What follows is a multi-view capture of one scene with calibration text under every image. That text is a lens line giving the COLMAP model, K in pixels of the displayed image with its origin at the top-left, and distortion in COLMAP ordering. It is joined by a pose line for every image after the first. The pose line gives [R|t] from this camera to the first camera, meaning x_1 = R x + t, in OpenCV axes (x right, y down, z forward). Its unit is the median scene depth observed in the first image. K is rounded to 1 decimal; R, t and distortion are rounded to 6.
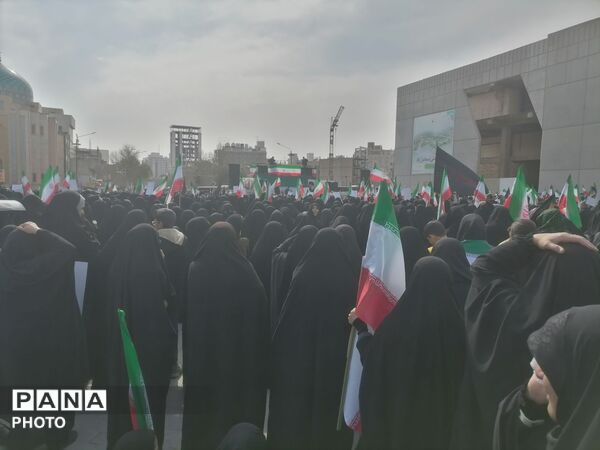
lens RADIAL K [[439.9, 0, 300.0], [0, 439.9, 225.0], [0, 0, 1]] dist [0.054222, -0.045108]
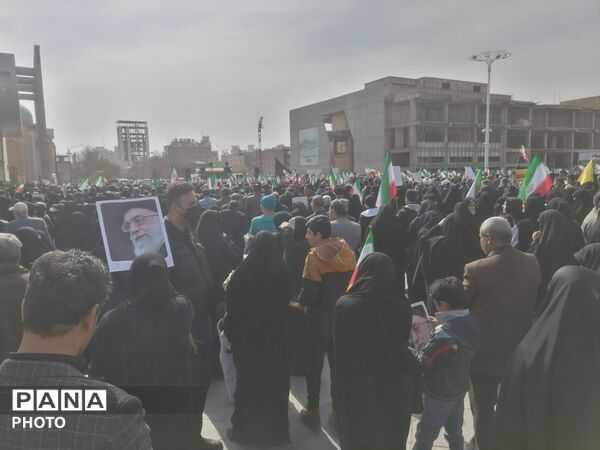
lens RADIAL K [[453.7, 0, 297.4], [0, 453.7, 224.3], [0, 0, 1]] dist [0.028727, -0.000945]
pose [[0.993985, -0.058328, 0.092692, 0.021645], [0.055840, 0.998012, 0.029214, 0.012774], [-0.094212, -0.023862, 0.995266, -0.171419]]
